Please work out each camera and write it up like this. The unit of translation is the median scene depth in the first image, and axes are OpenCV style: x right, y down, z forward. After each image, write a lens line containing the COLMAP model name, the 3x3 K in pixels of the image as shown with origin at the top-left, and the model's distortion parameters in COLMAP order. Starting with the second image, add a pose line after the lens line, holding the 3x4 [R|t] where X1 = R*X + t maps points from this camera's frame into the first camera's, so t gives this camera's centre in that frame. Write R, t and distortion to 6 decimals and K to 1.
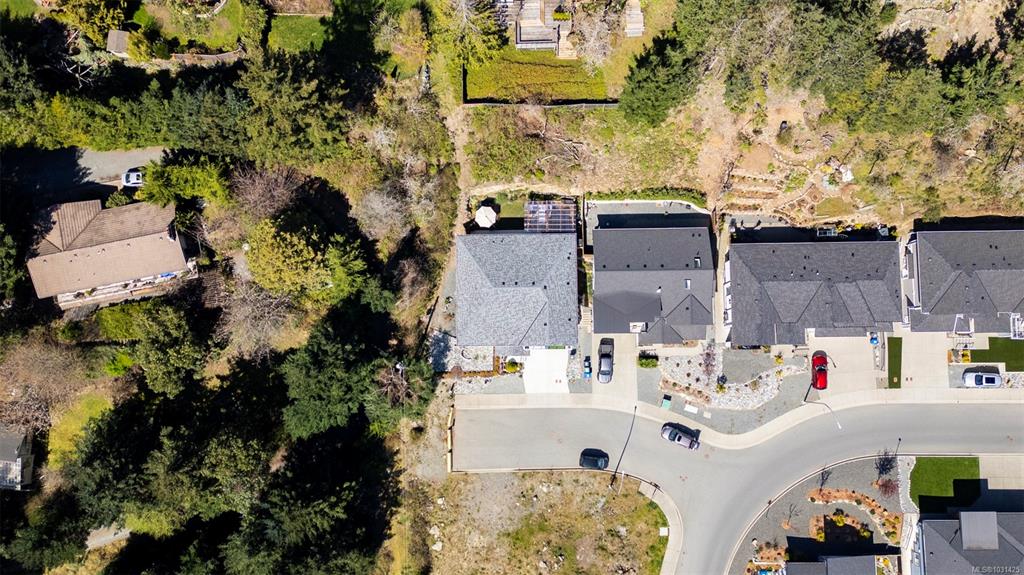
lens RADIAL K [[915.1, 0, 478.7], [0, 915.1, 286.2], [0, 0, 1]] dist [0.116206, 0.001201]
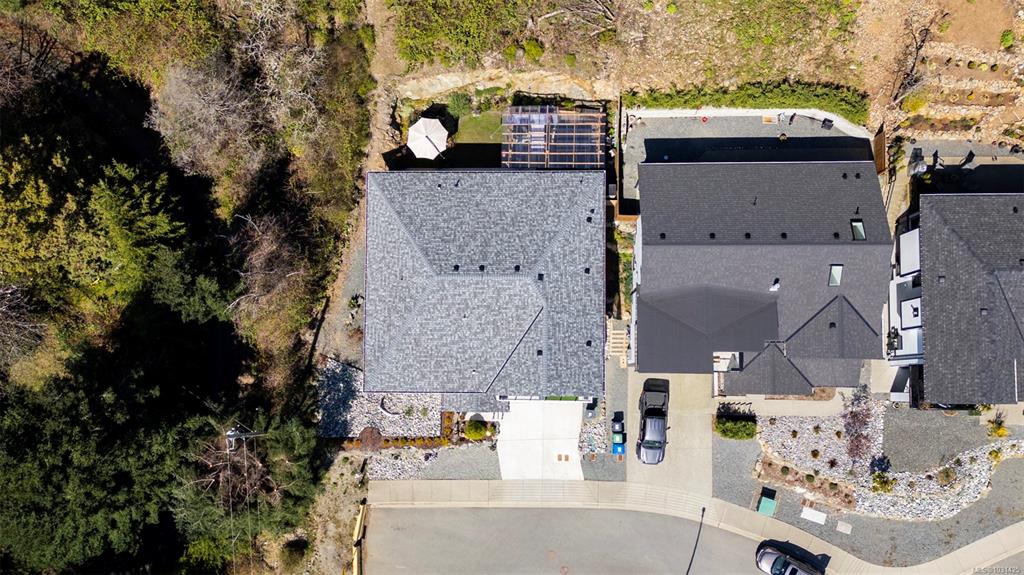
lens RADIAL K [[852.2, 0, 478.5], [0, 852.2, 321.6], [0, 0, 1]] dist [0.075612, 0.002132]
pose [[0.999821, 0.016932, -0.008483, 0.042199], [-0.016767, 0.999676, 0.019142, 0.016363], [0.008804, -0.018996, 0.999781, 0.523994]]
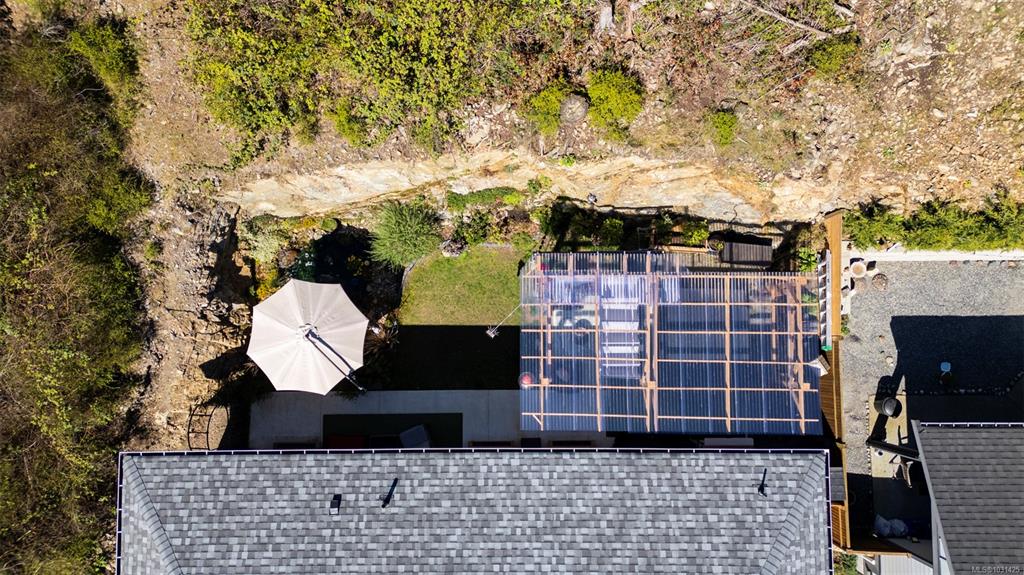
lens RADIAL K [[739.4, 0, 513.3], [0, 739.4, 283.1], [0, 0, 1]] dist [0.047276, -0.002567]
pose [[0.999397, 0.004319, 0.034444, 0.042879], [-0.004736, 0.999917, 0.012018, -0.088143], [-0.034389, -0.012174, 0.999334, 0.851106]]
